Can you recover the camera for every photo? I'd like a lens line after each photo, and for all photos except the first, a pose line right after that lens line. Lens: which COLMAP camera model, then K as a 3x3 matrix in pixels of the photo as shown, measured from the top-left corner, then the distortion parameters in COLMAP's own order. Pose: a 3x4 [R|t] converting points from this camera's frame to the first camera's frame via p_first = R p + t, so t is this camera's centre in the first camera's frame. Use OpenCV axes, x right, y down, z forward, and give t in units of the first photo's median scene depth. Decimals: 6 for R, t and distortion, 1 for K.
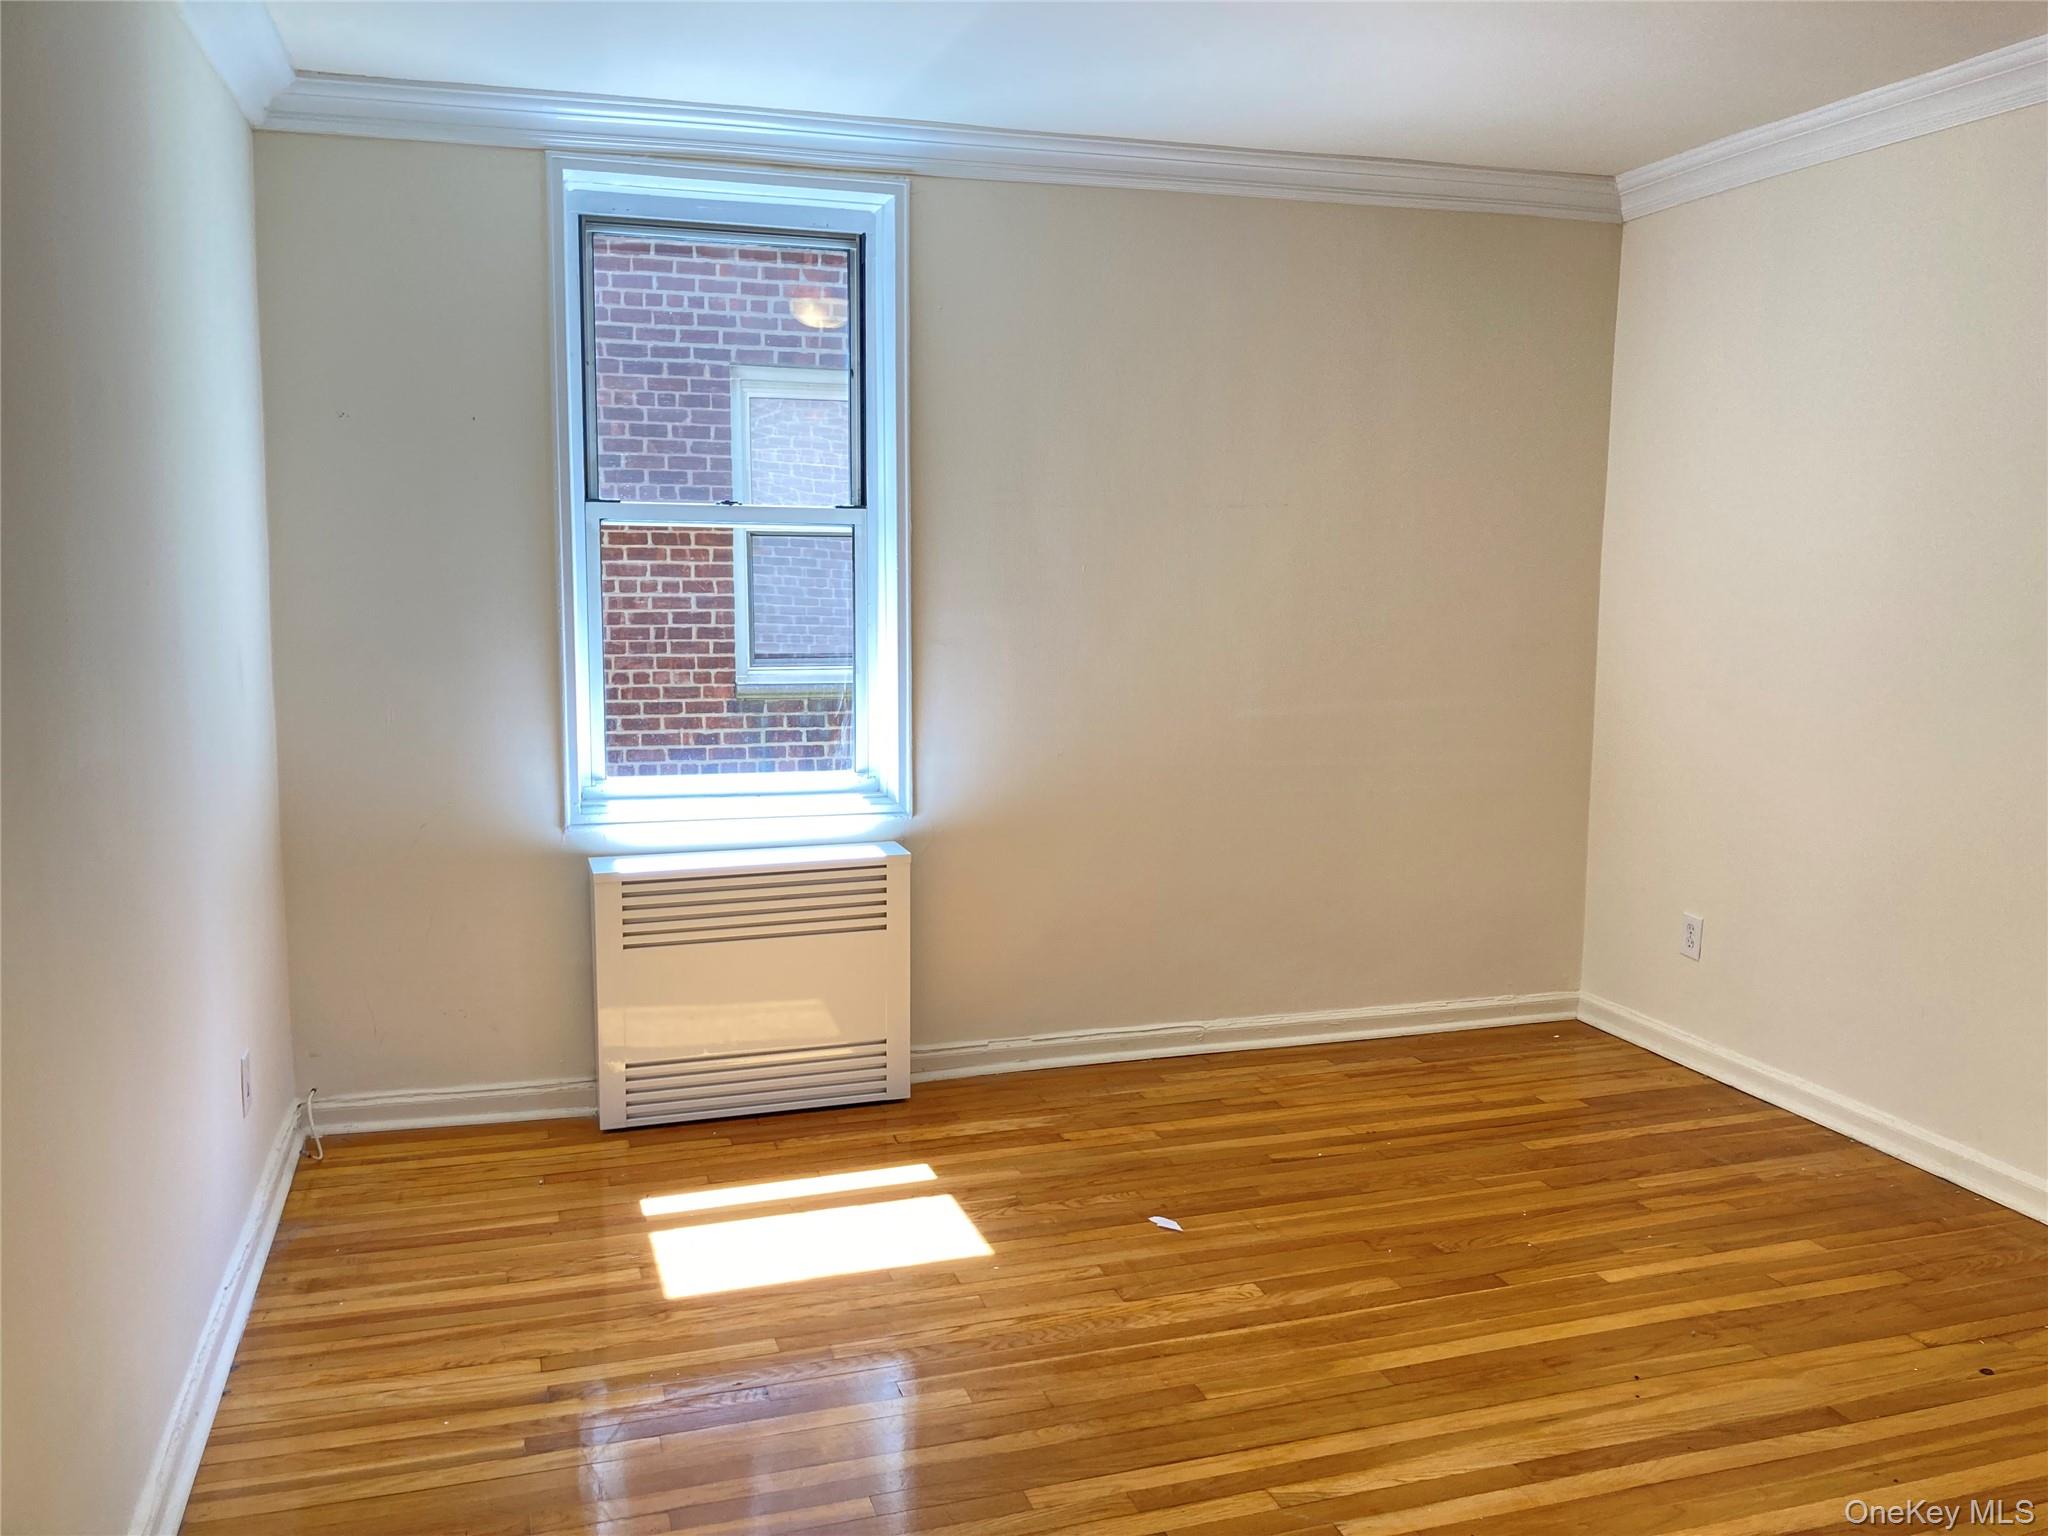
lens RADIAL K [[1682.0, 0, 1027.4], [0, 1682.0, 756.1], [0, 0, 1]] dist [0.015057, 0.003826]
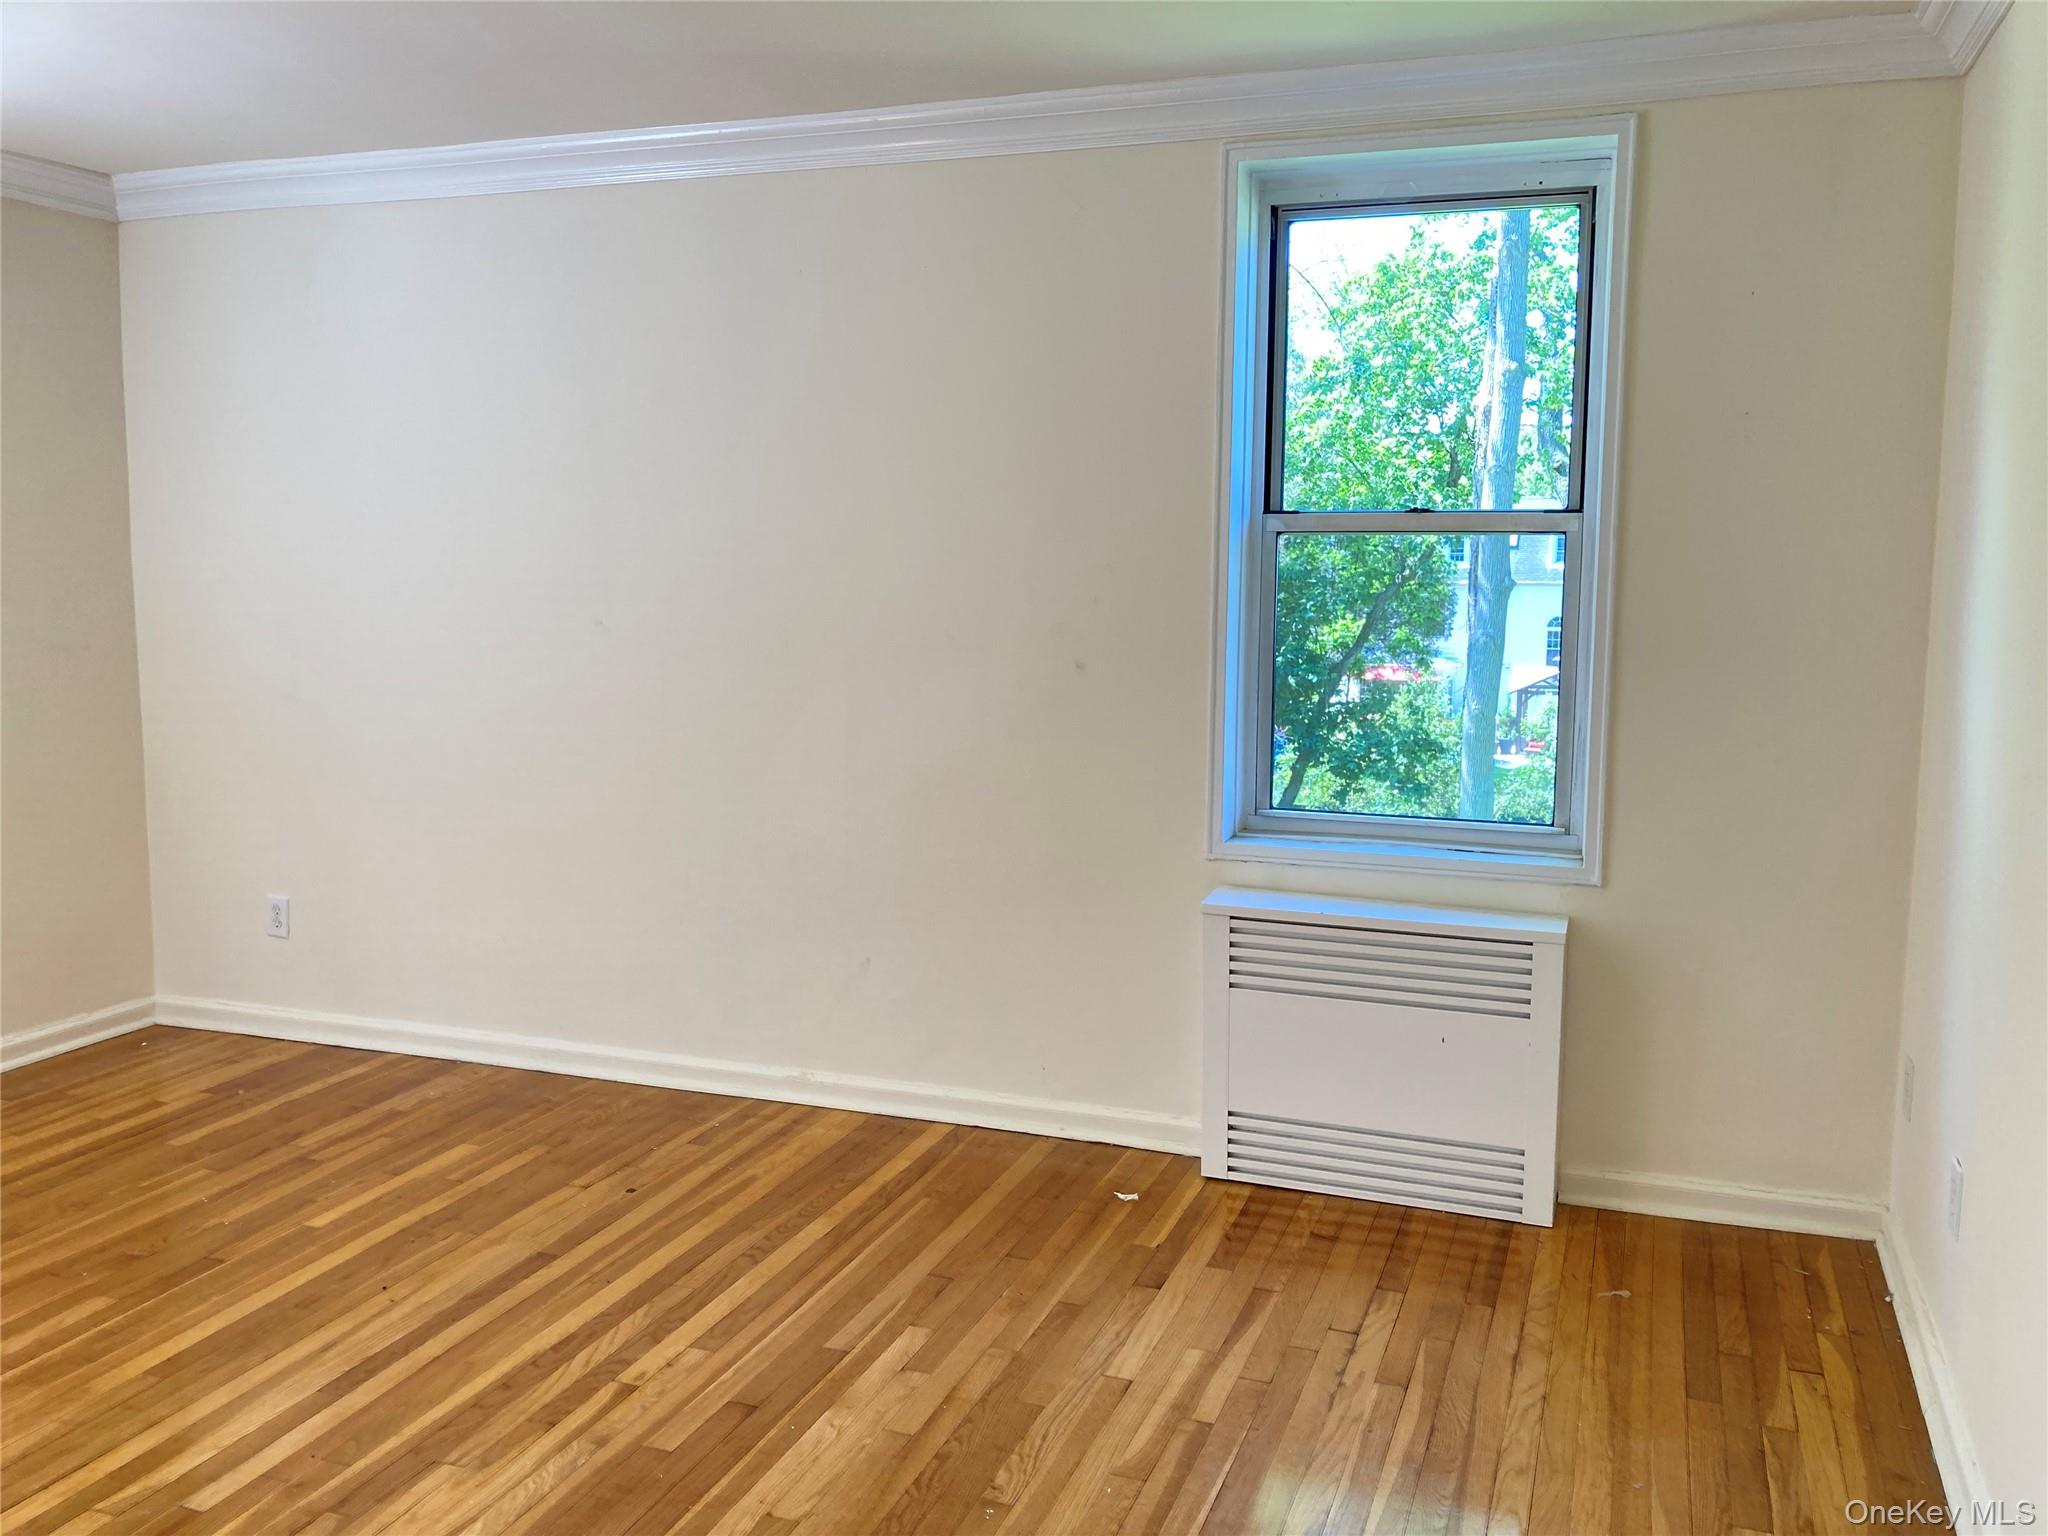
lens RADIAL K [[1682.0, 0, 1036.7], [0, 1682.0, 750.5], [0, 0, 1]] dist [0.015057, 0.003826]
pose [[0.616388, -0.091156, 0.782149, -0.185421], [0.093176, 0.994742, 0.042503, 0.003877], [-0.781911, 0.046680, 0.621640, -0.047549]]
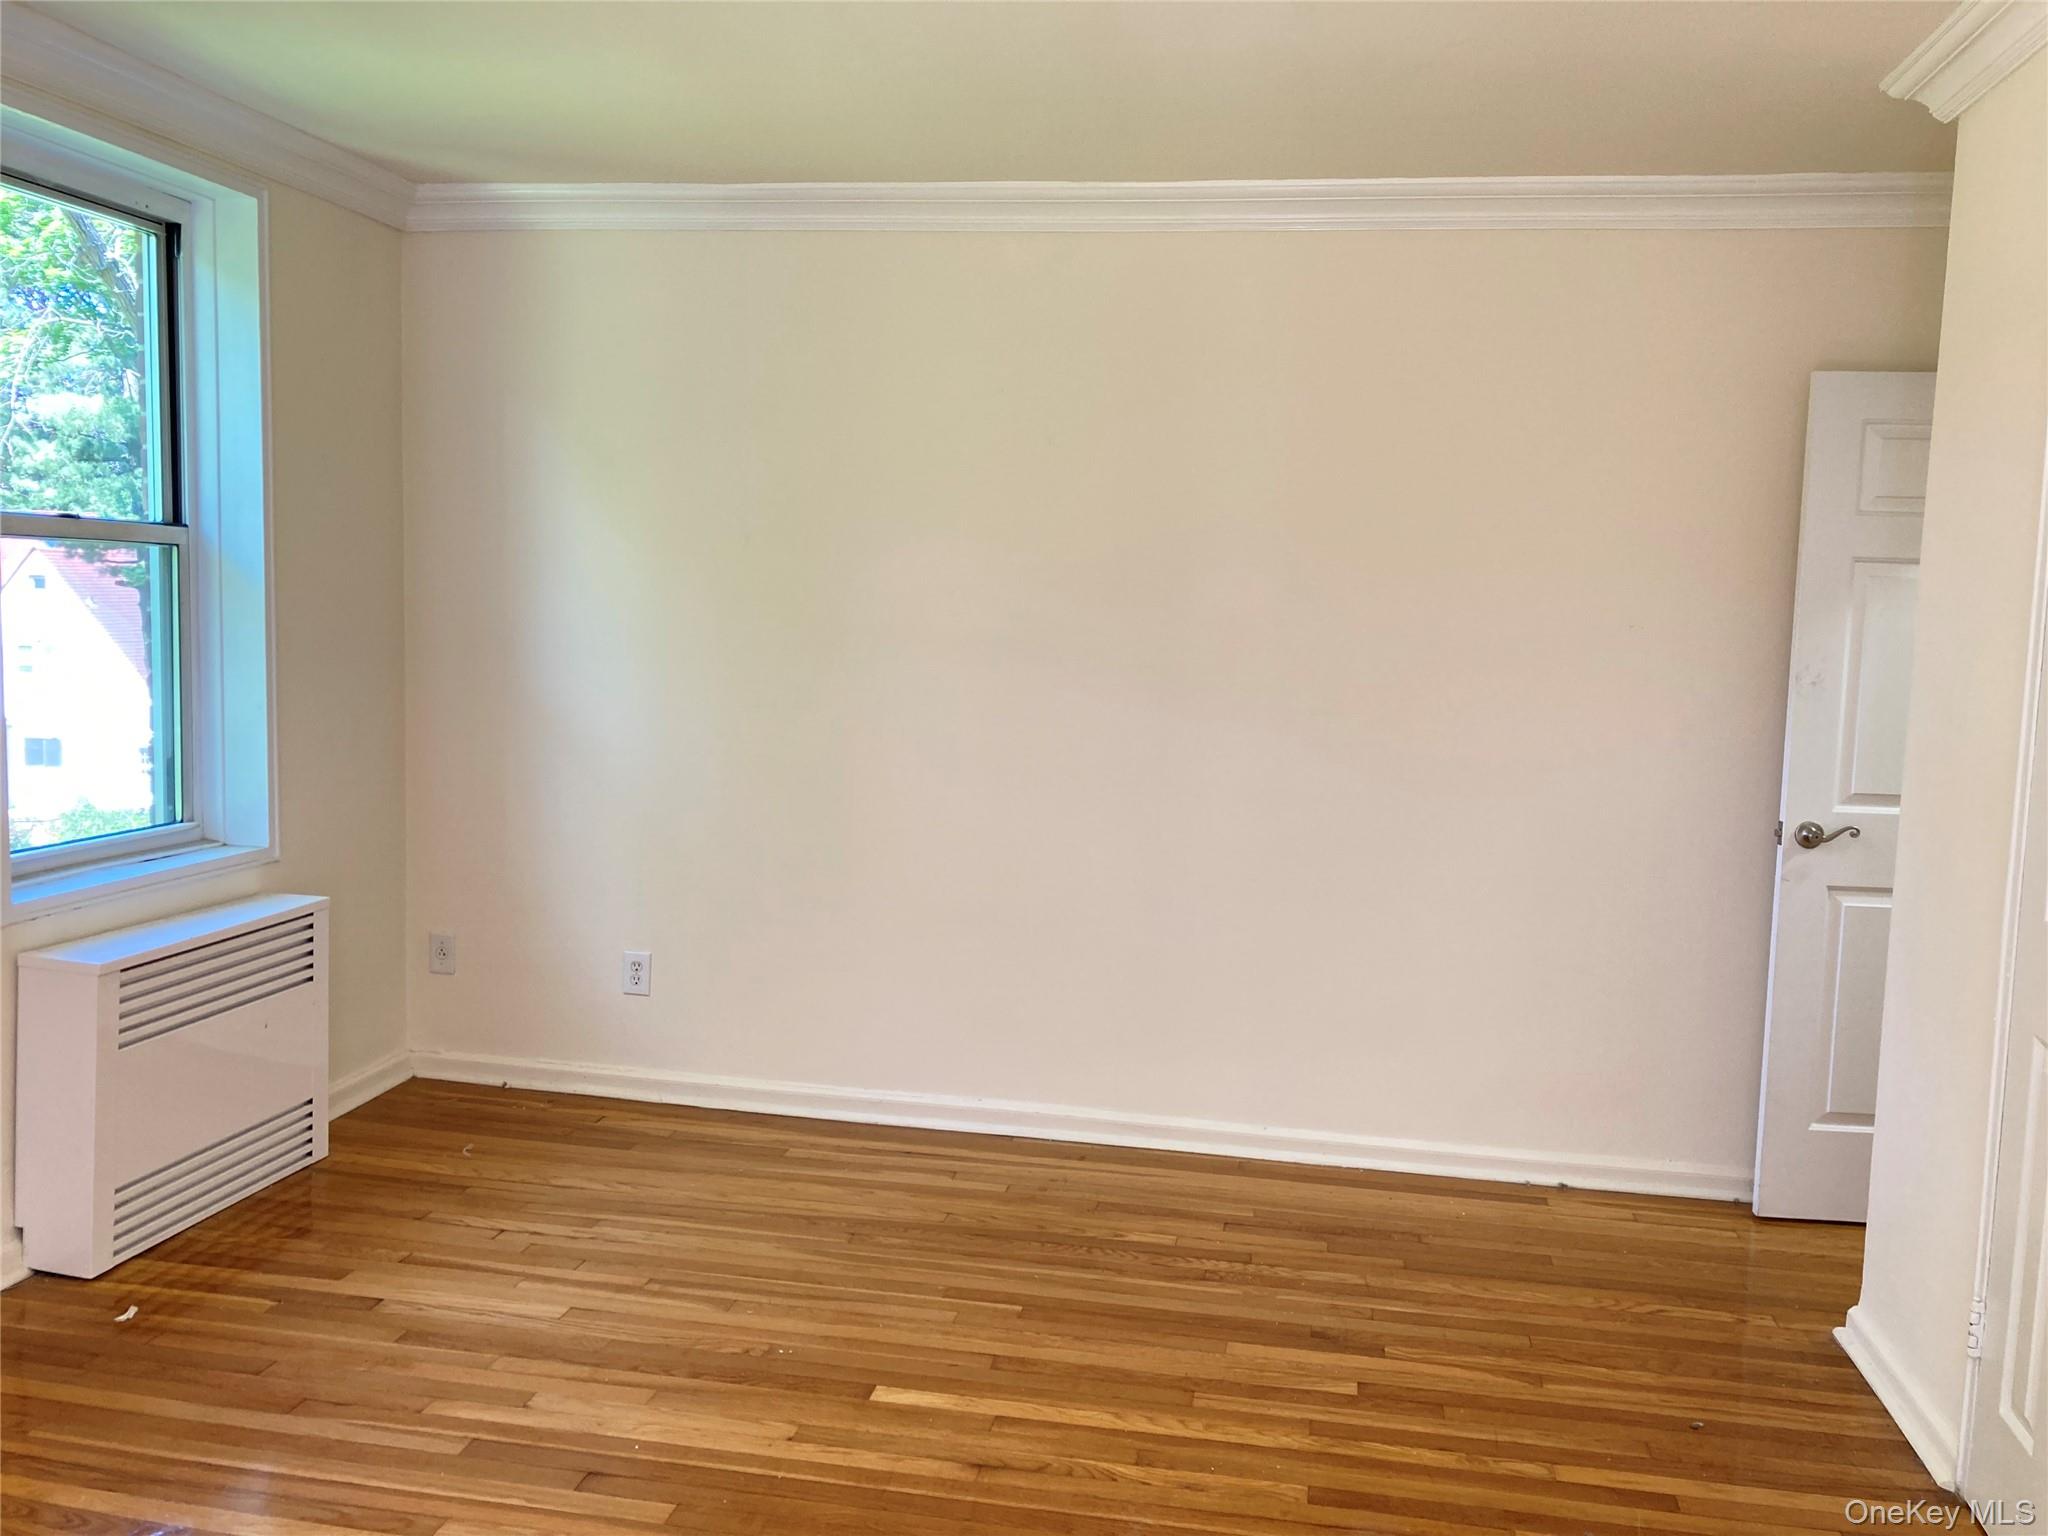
lens RADIAL K [[1682.0, 0, 1038.9], [0, 1682.0, 771.8], [0, 0, 1]] dist [0.015057, 0.003826]
pose [[-0.879183, -0.084018, 0.469018, -0.183741], [0.020318, 0.976825, 0.213071, -0.150709], [-0.476051, 0.196858, -0.857101, 1.178345]]
